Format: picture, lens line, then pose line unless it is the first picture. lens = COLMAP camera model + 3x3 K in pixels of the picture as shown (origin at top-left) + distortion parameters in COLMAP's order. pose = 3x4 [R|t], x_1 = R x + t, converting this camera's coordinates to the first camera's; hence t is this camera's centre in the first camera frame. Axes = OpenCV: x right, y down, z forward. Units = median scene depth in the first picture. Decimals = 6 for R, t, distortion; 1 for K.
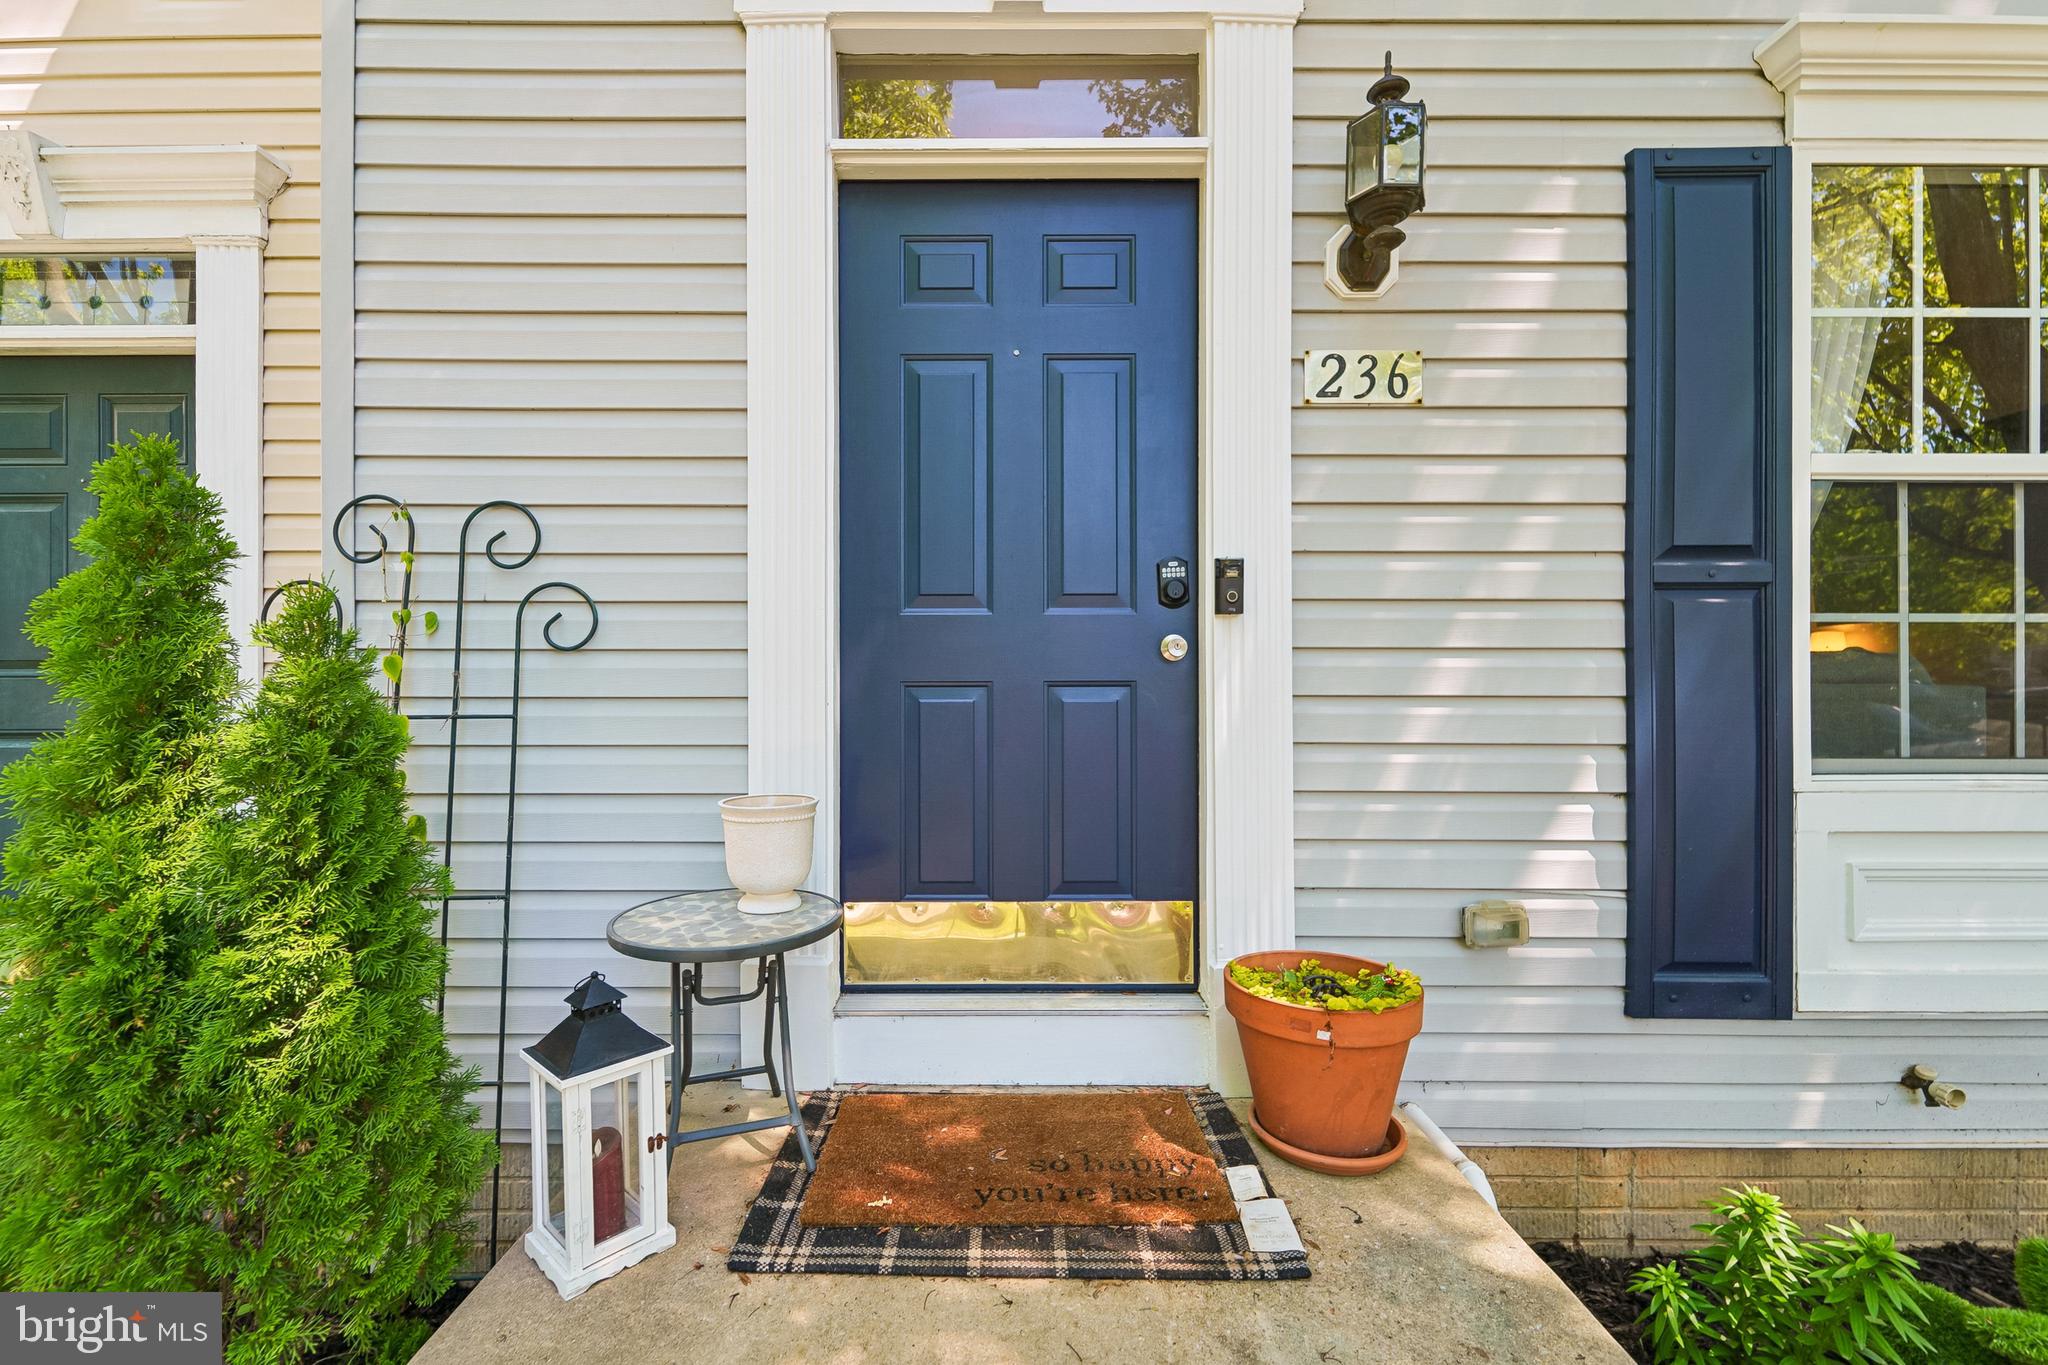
lens RADIAL K [[845.7, 0, 1012.7], [0, 845.7, 689.4], [0, 0, 1]] dist [-0.011195, -0.000714]
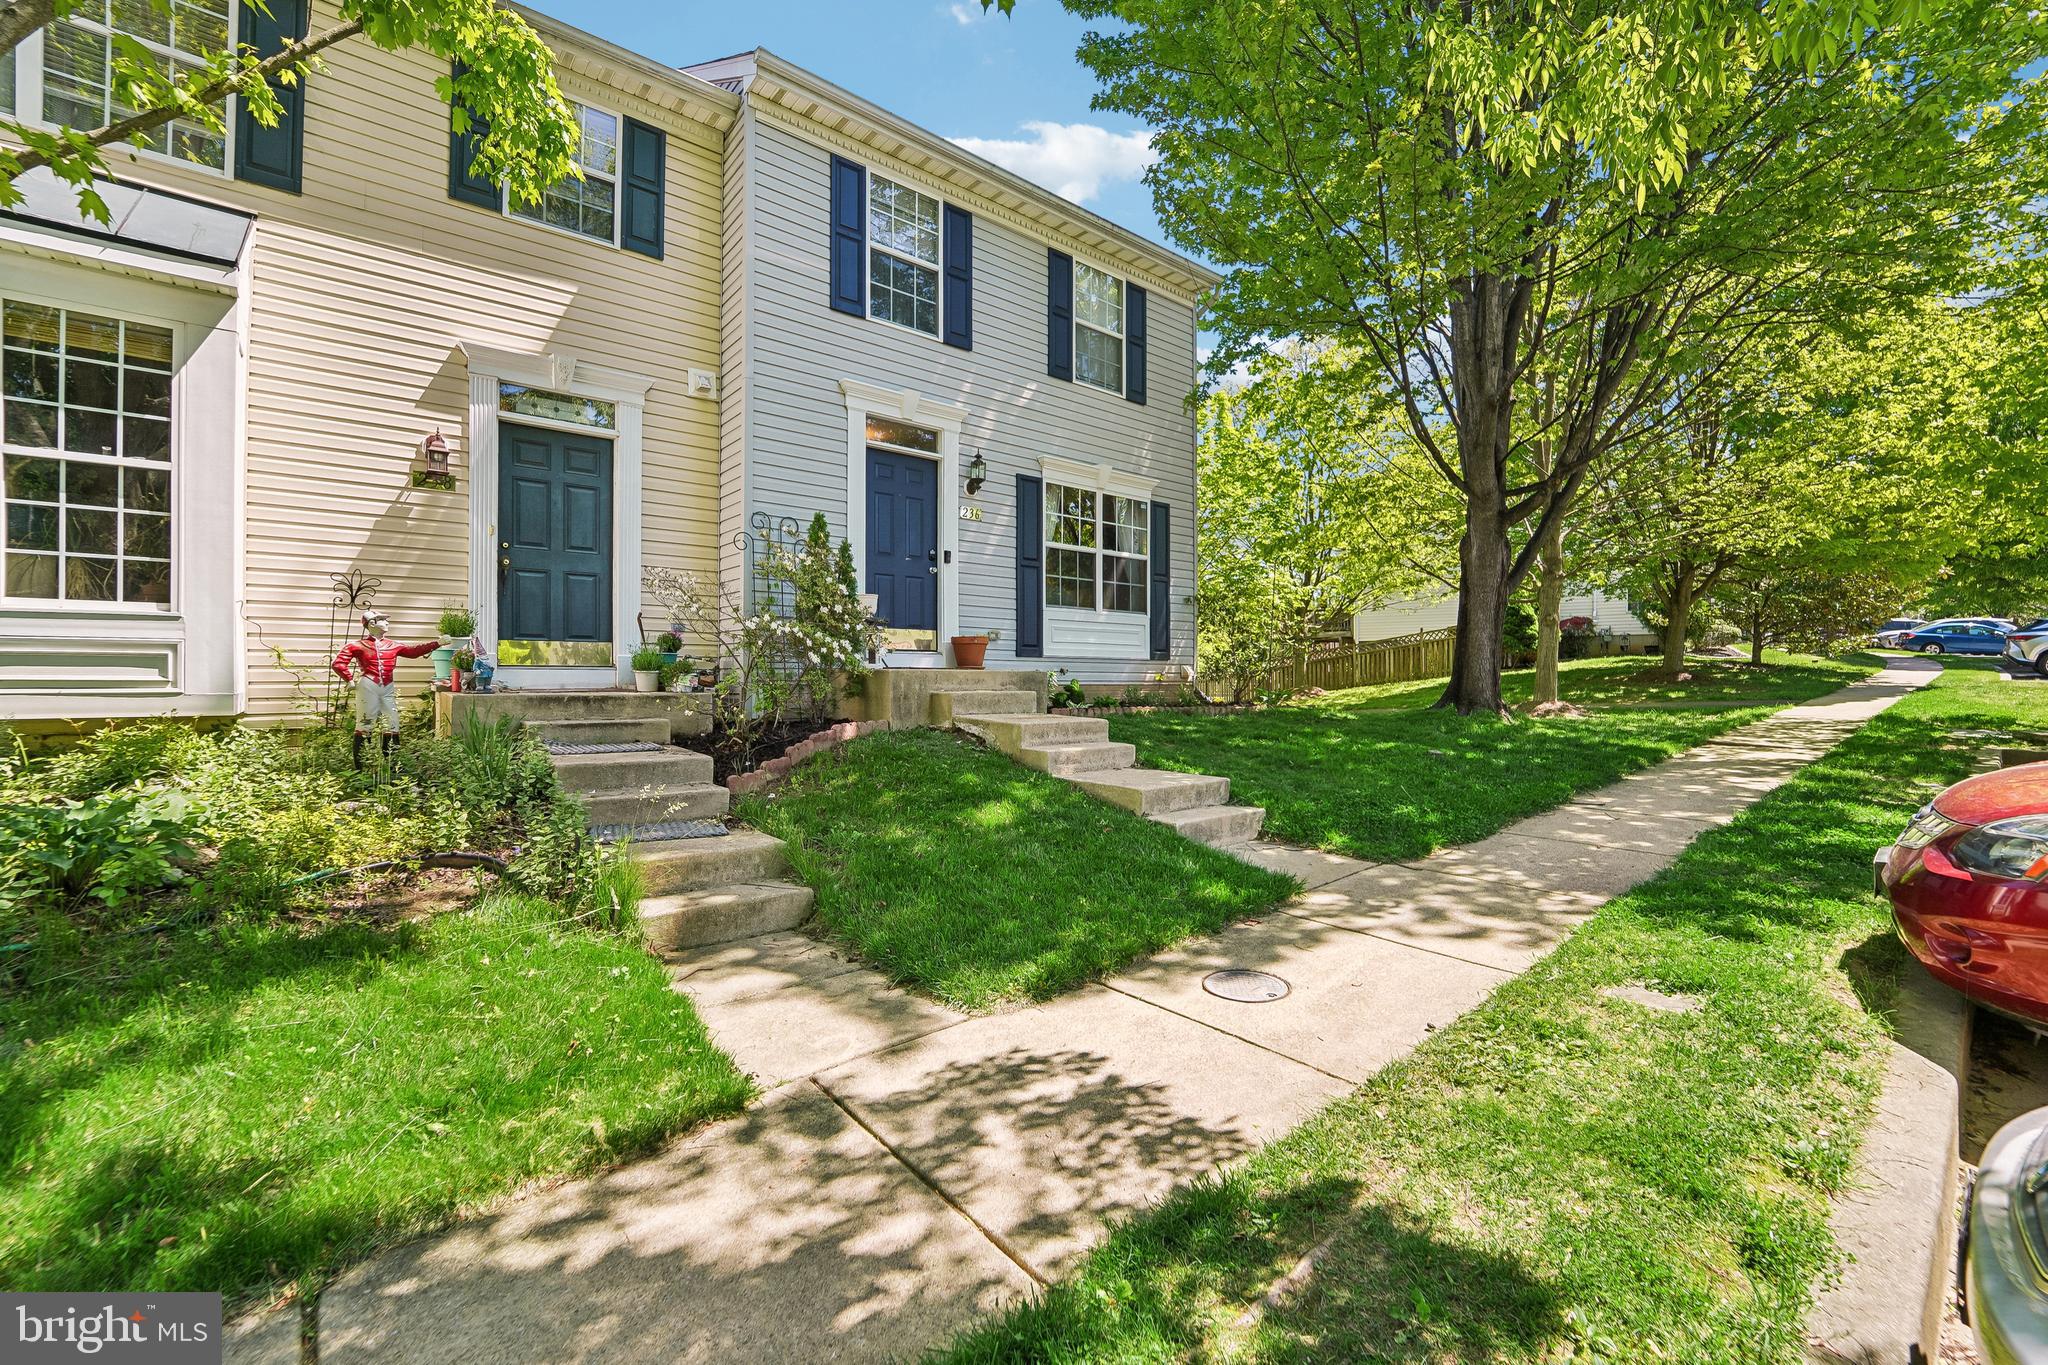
lens RADIAL K [[845.7, 0, 1024.2], [0, 845.7, 670.7], [0, 0, 1]] dist [-0.011195, -0.000714]
pose [[0.763559, 0.008232, 0.645685, -2.288357], [-0.000477, 0.999926, -0.012185, 0.526486], [-0.645738, 0.008996, 0.763506, -2.643743]]
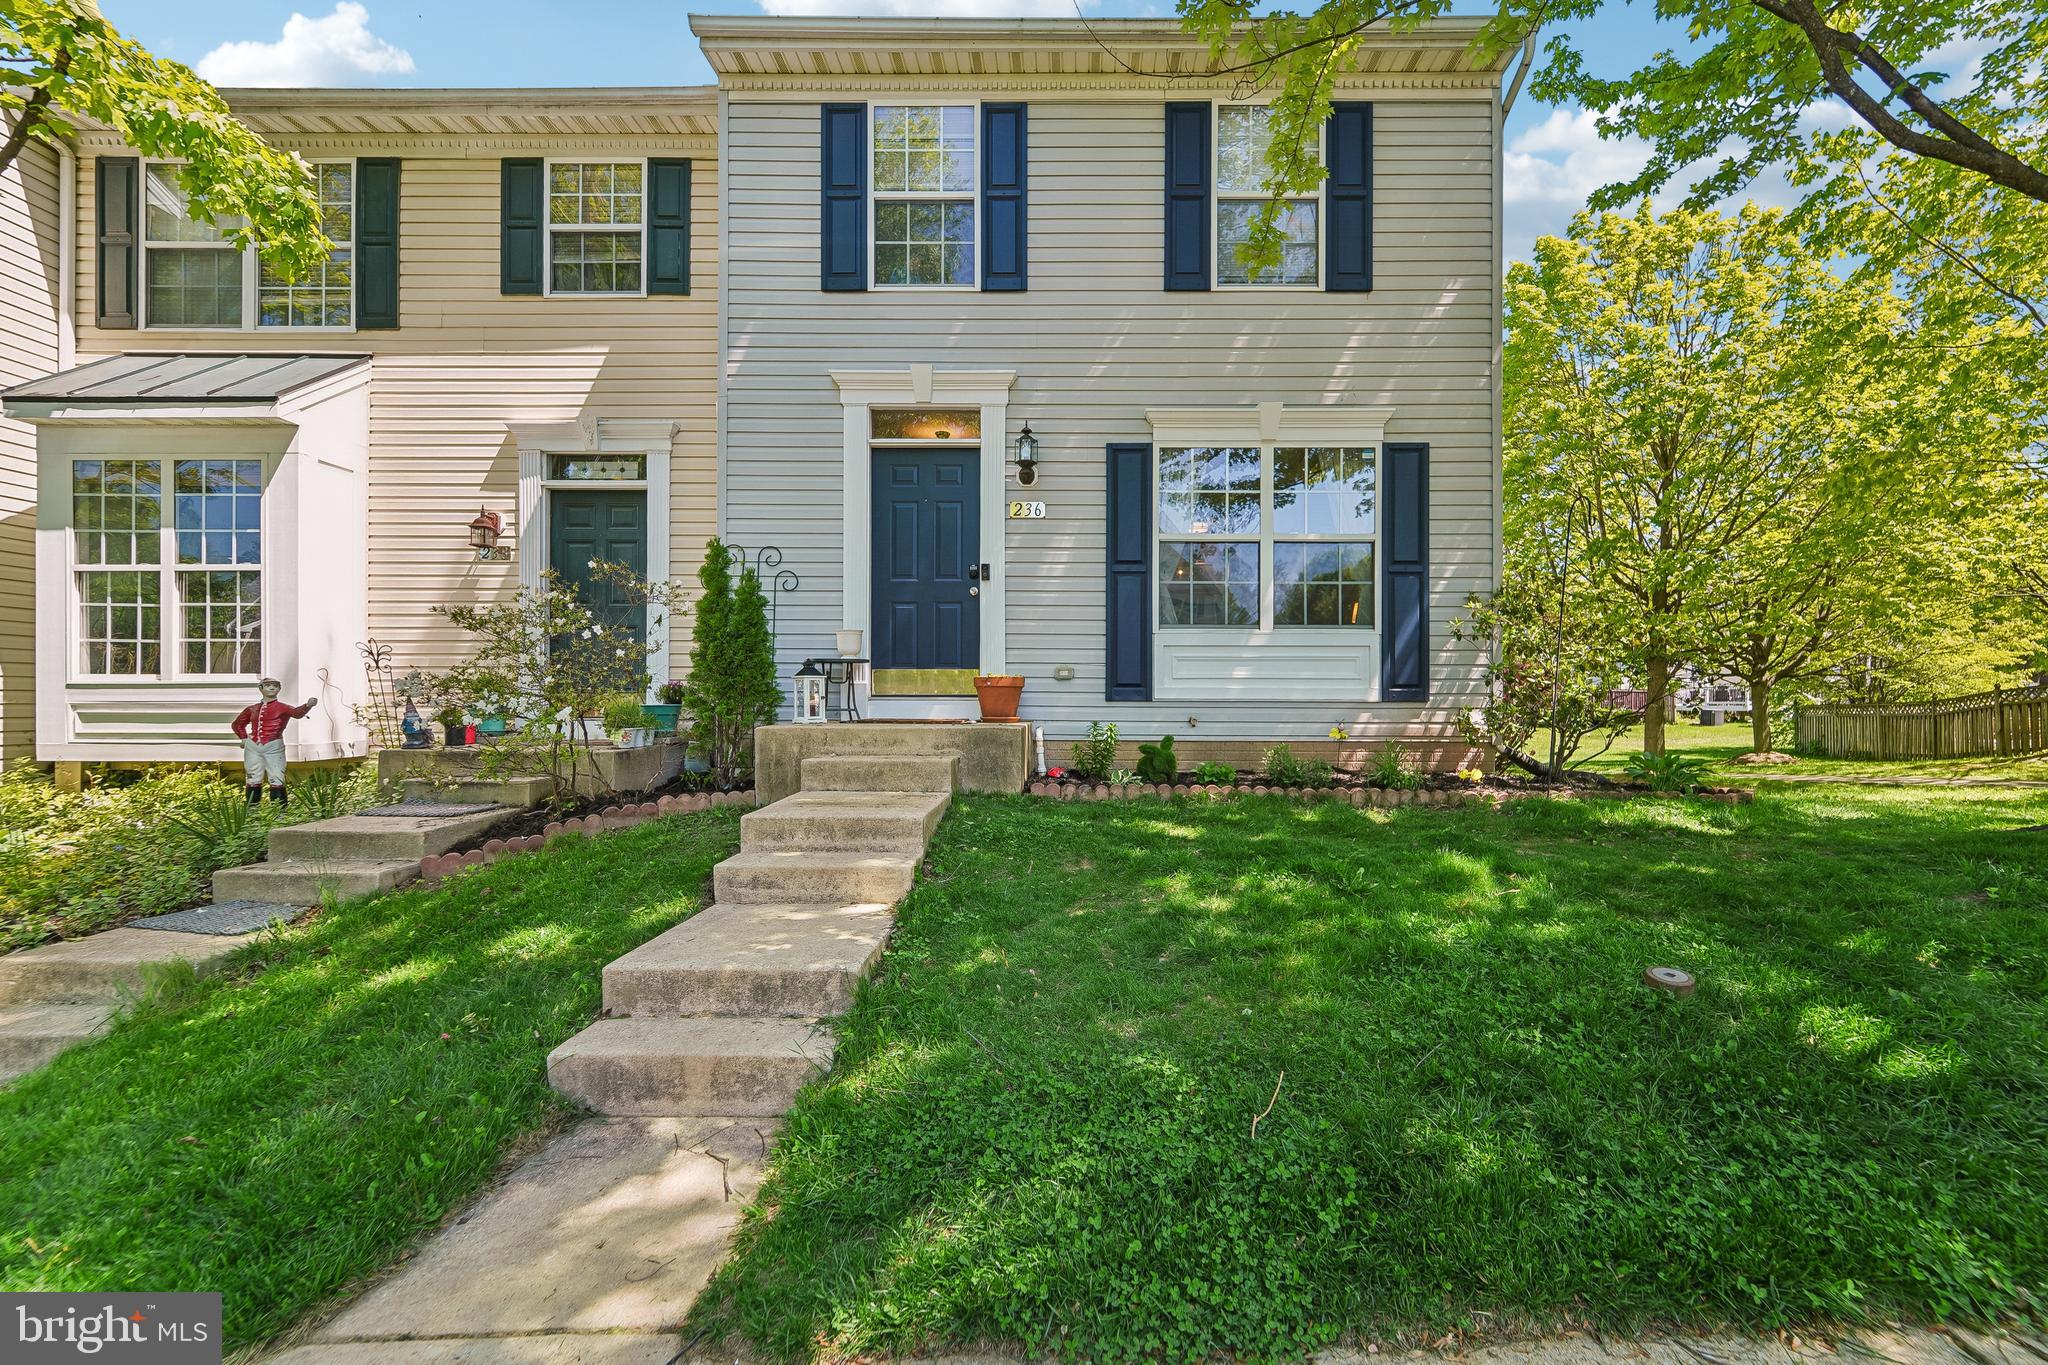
lens RADIAL K [[845.7, 0, 1078.7], [0, 845.7, 697.1], [0, 0, 1]] dist [-0.011195, -0.000714]
pose [[0.999990, 0.003916, 0.002201, 0.620472], [-0.003938, 0.999942, 0.010037, 0.341536], [-0.002162, -0.010046, 0.999947, -2.389240]]
